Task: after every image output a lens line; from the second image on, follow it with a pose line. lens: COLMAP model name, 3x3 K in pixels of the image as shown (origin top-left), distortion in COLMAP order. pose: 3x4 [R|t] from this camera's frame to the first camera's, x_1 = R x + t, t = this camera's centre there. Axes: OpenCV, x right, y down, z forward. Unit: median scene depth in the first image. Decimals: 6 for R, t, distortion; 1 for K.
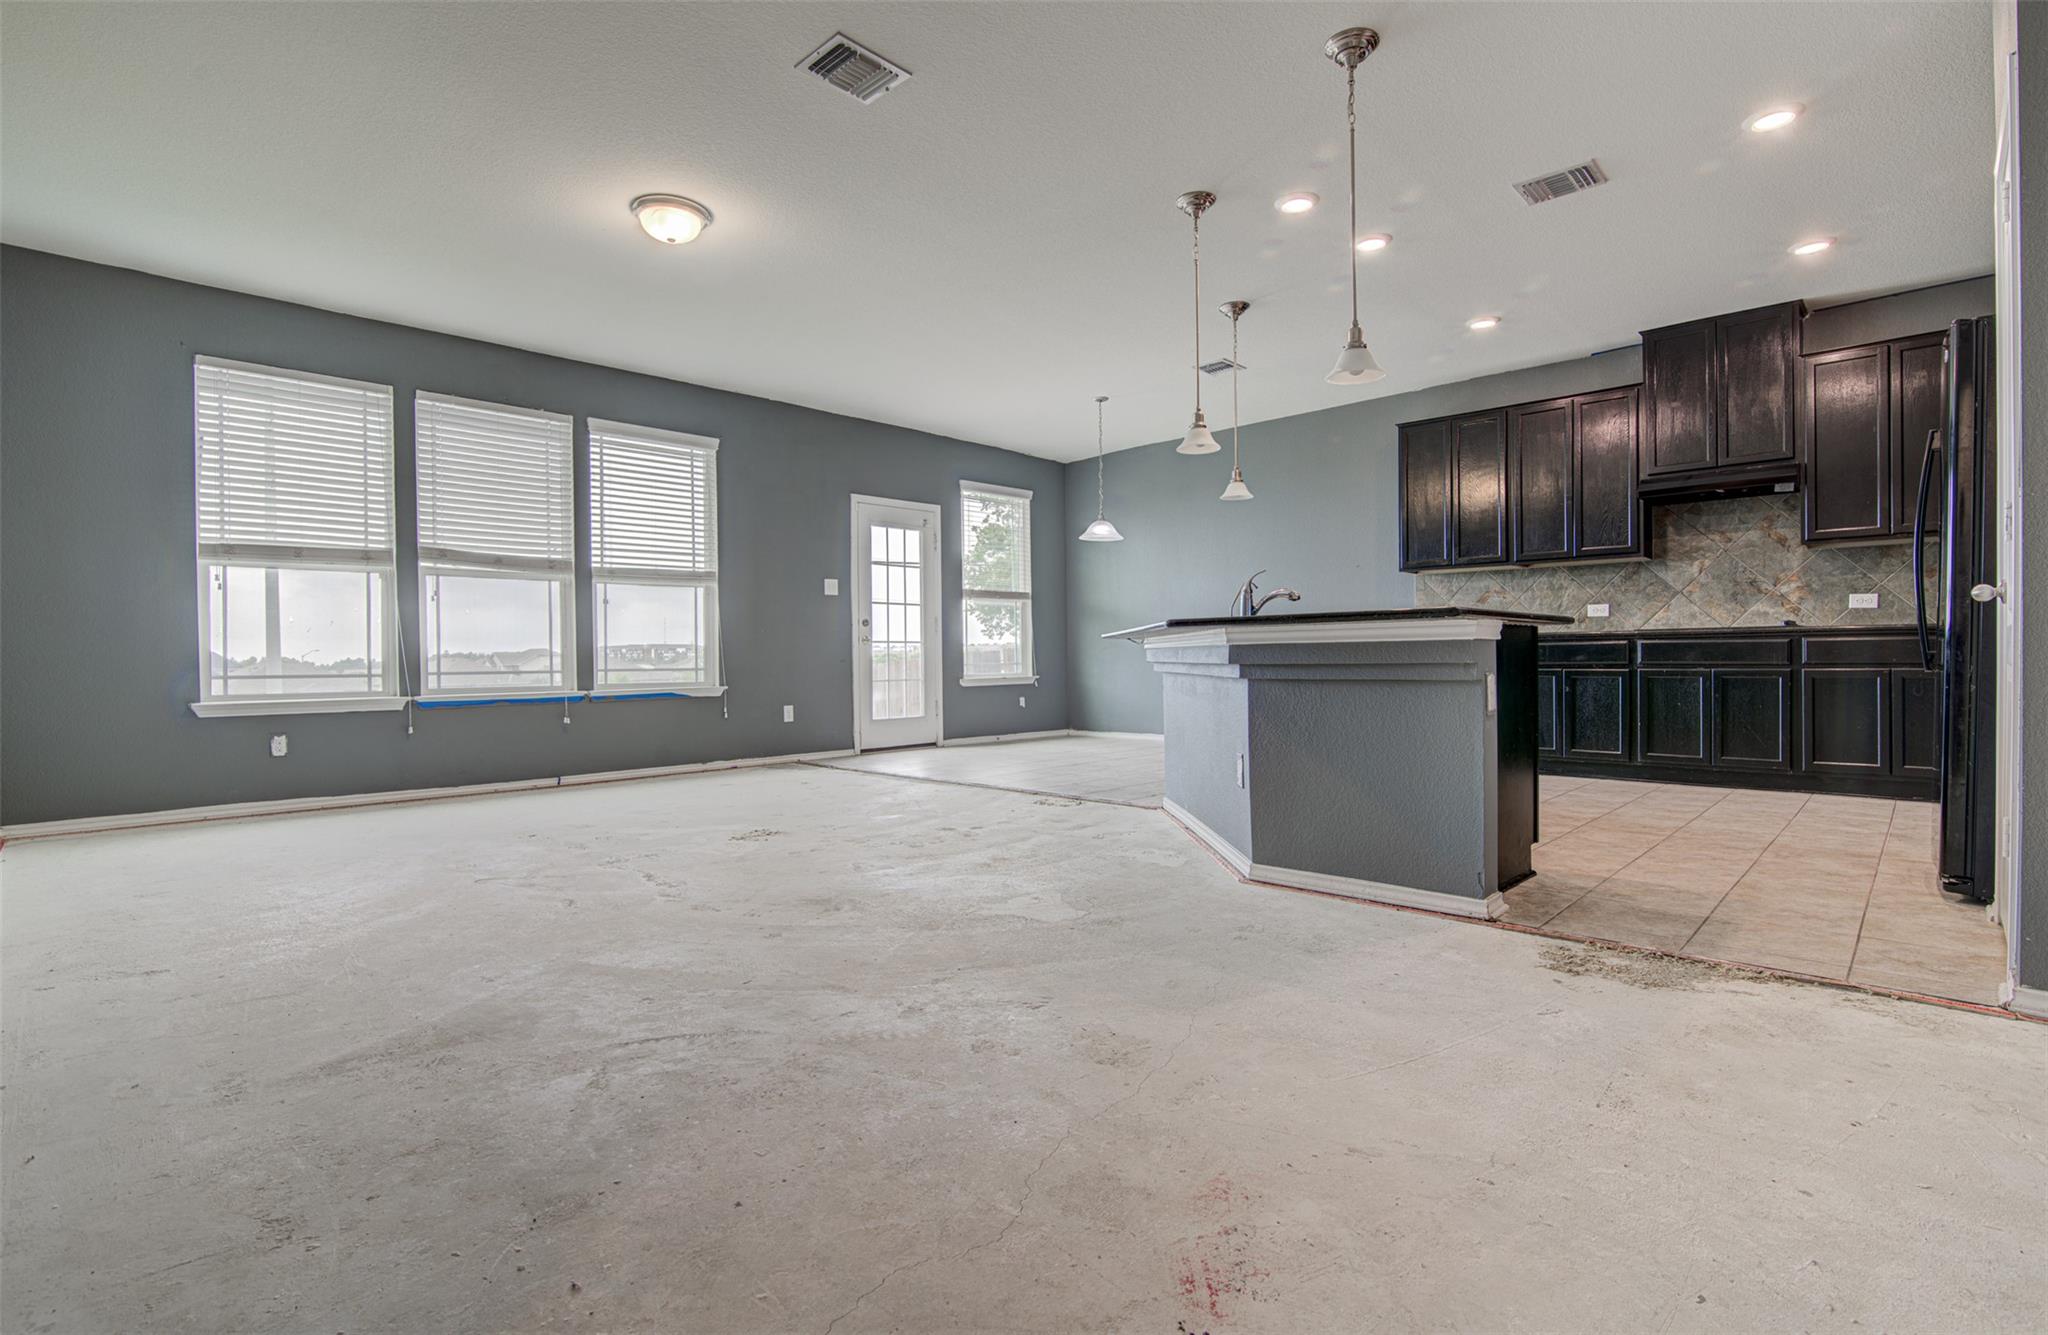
lens RADIAL K [[982.1, 0, 1025.2], [0, 982.1, 661.7], [0, 0, 1]] dist [-0.000696, 0.000187]
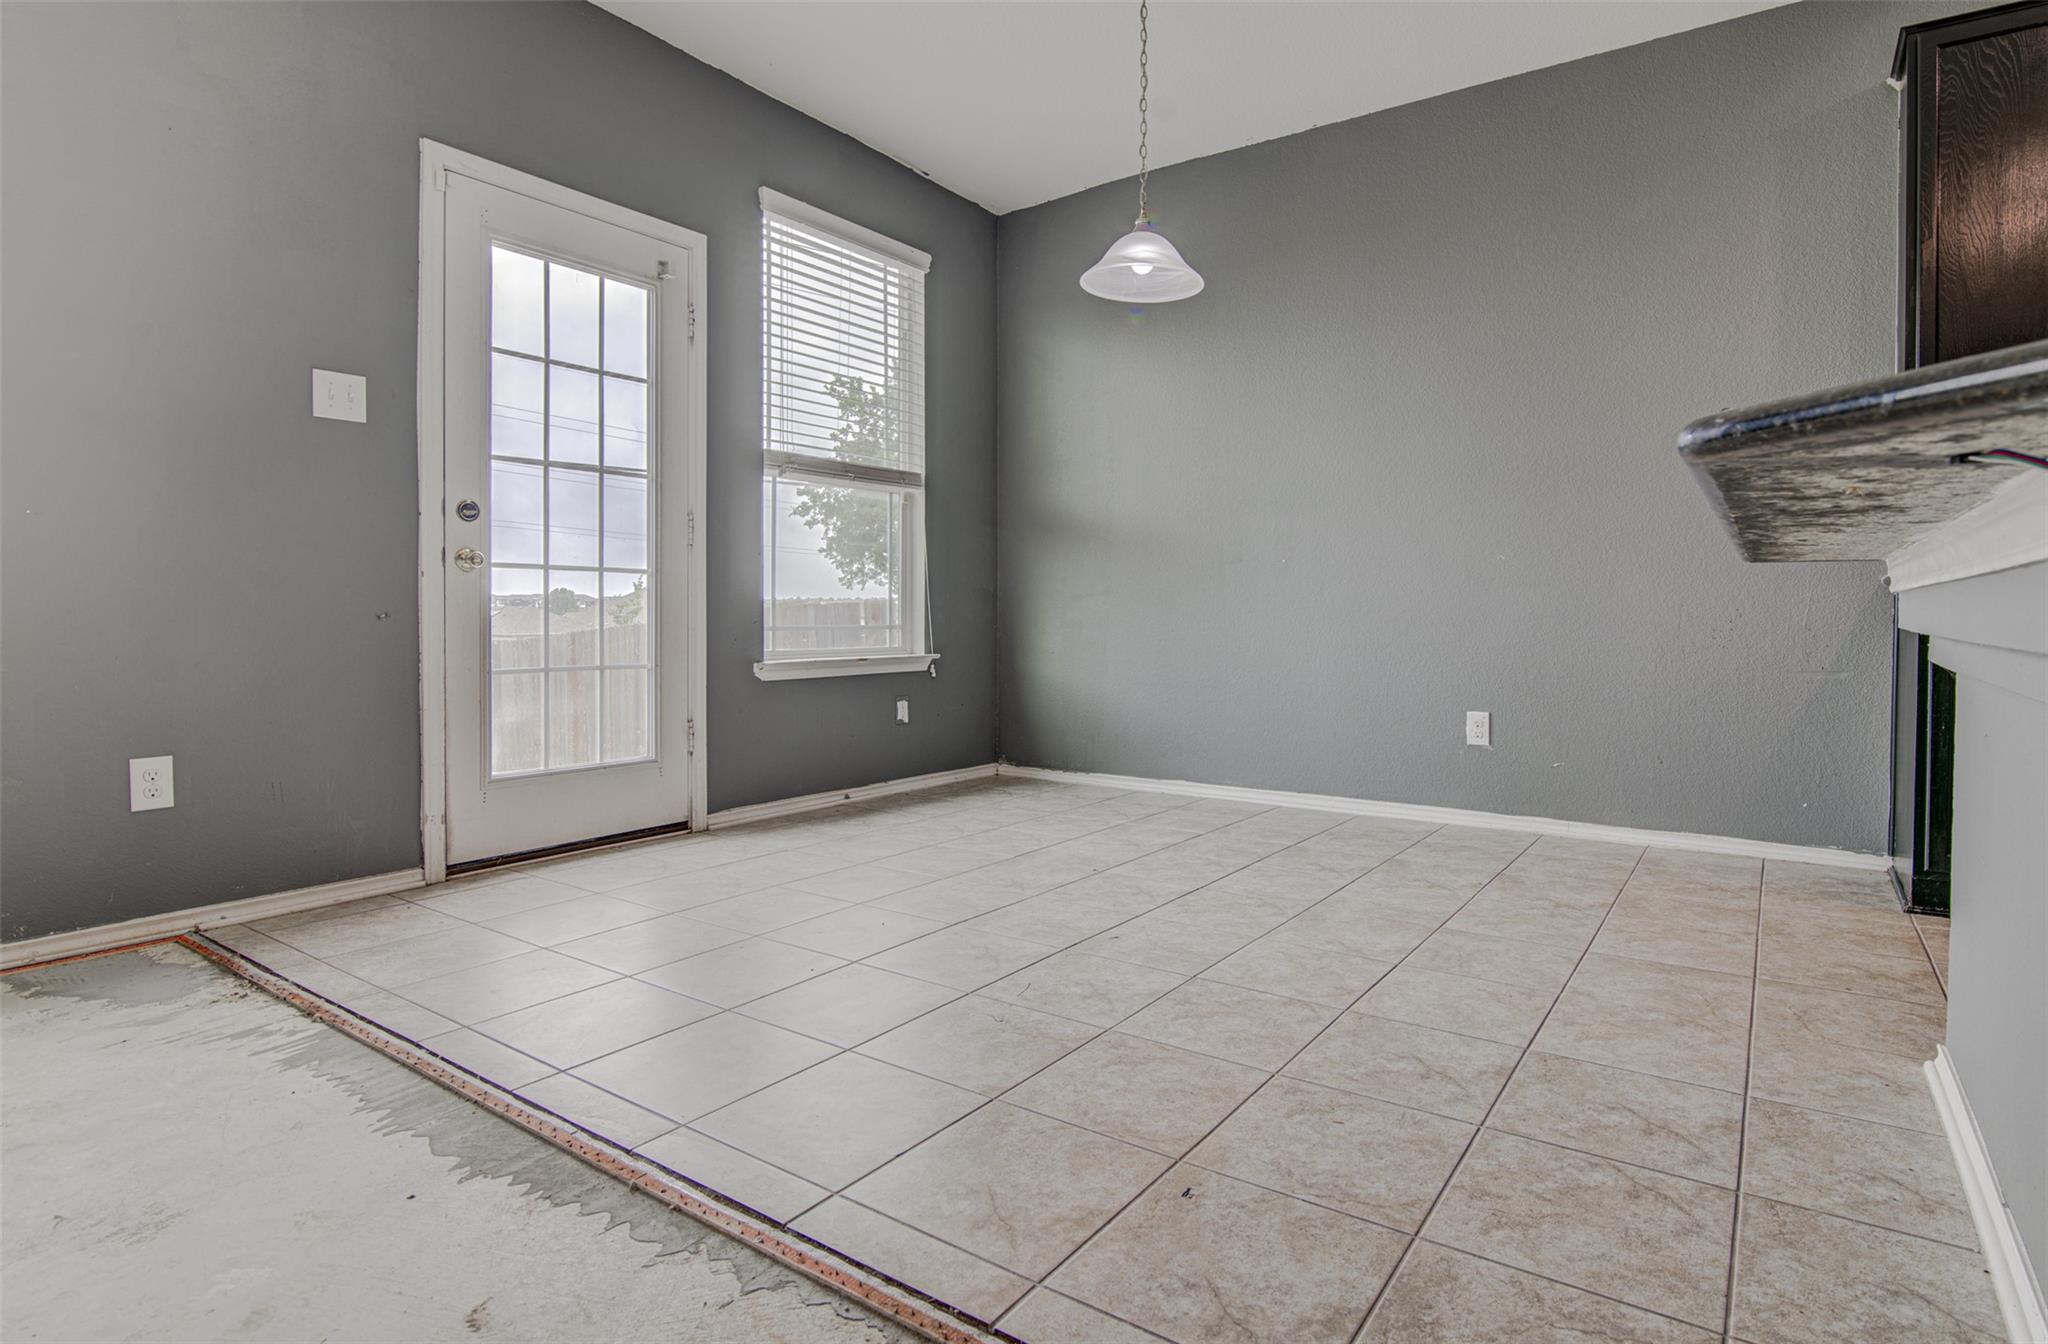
lens RADIAL K [[1045.5, 0, 1080.6], [0, 1045.5, 629.8], [0, 0, 1]] dist [-0.019033, 0.000423]
pose [[0.984041, 0.011359, 0.177577, -0.009345], [-0.012775, 0.999895, 0.006832, -0.001553], [-0.177481, -0.008992, 0.984083, 0.583147]]
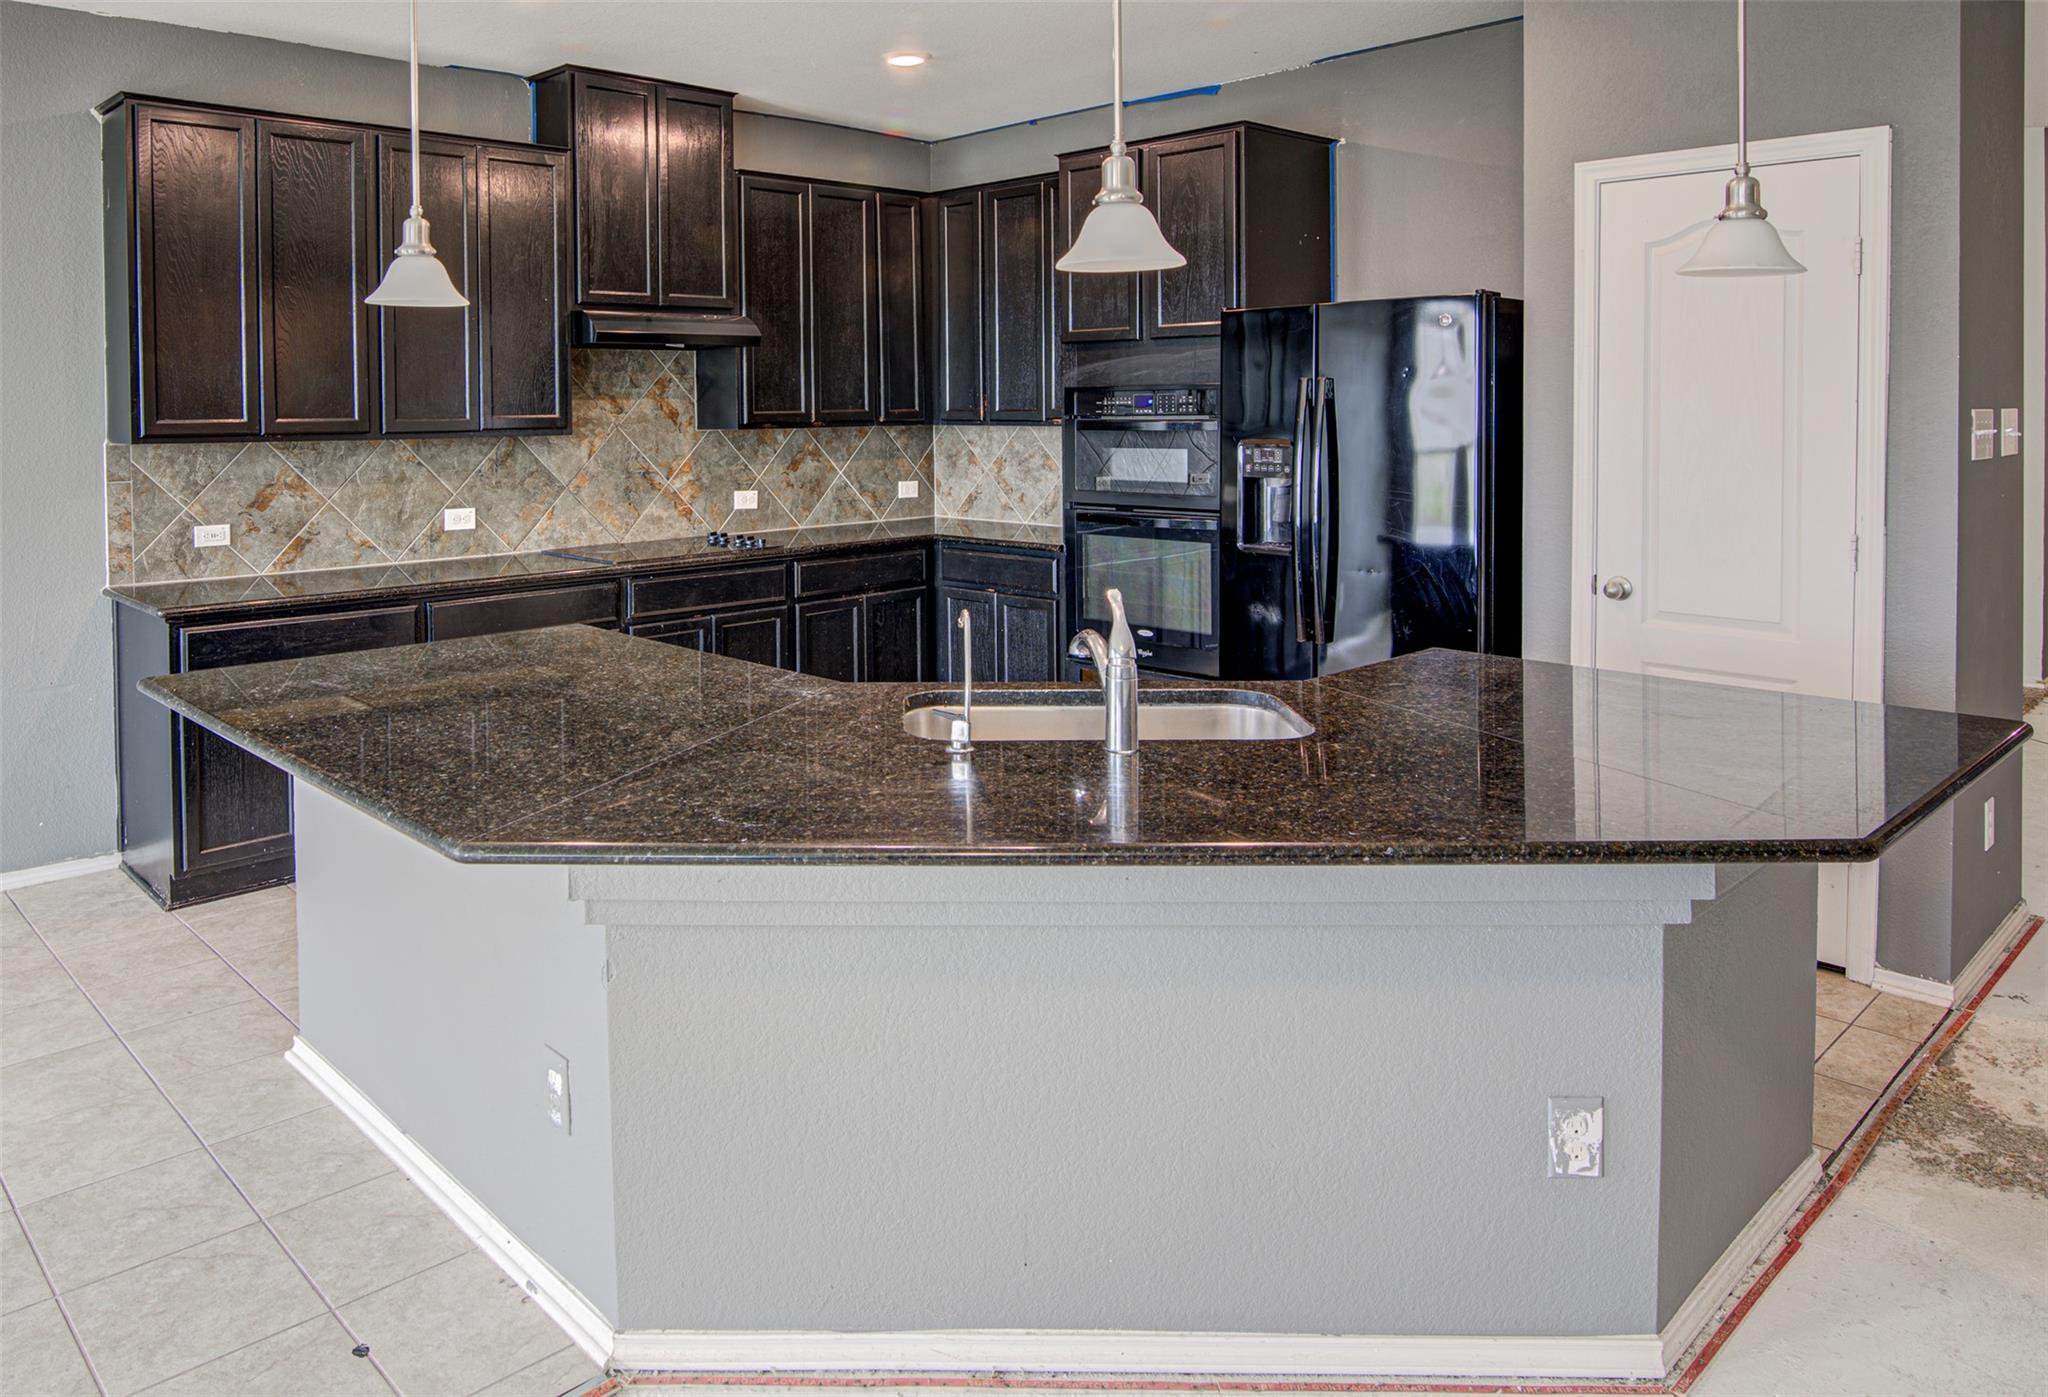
lens RADIAL K [[1422.6, 0, 856.7], [0, 1422.6, 424.6], [0, 0, 1]] dist [-0.013955, -0.006393]
pose [[0.078620, -0.009732, 0.996857, -0.177979], [0.014578, 0.999857, 0.008611, -0.089915], [-0.996798, 0.013855, 0.078751, 0.571651]]
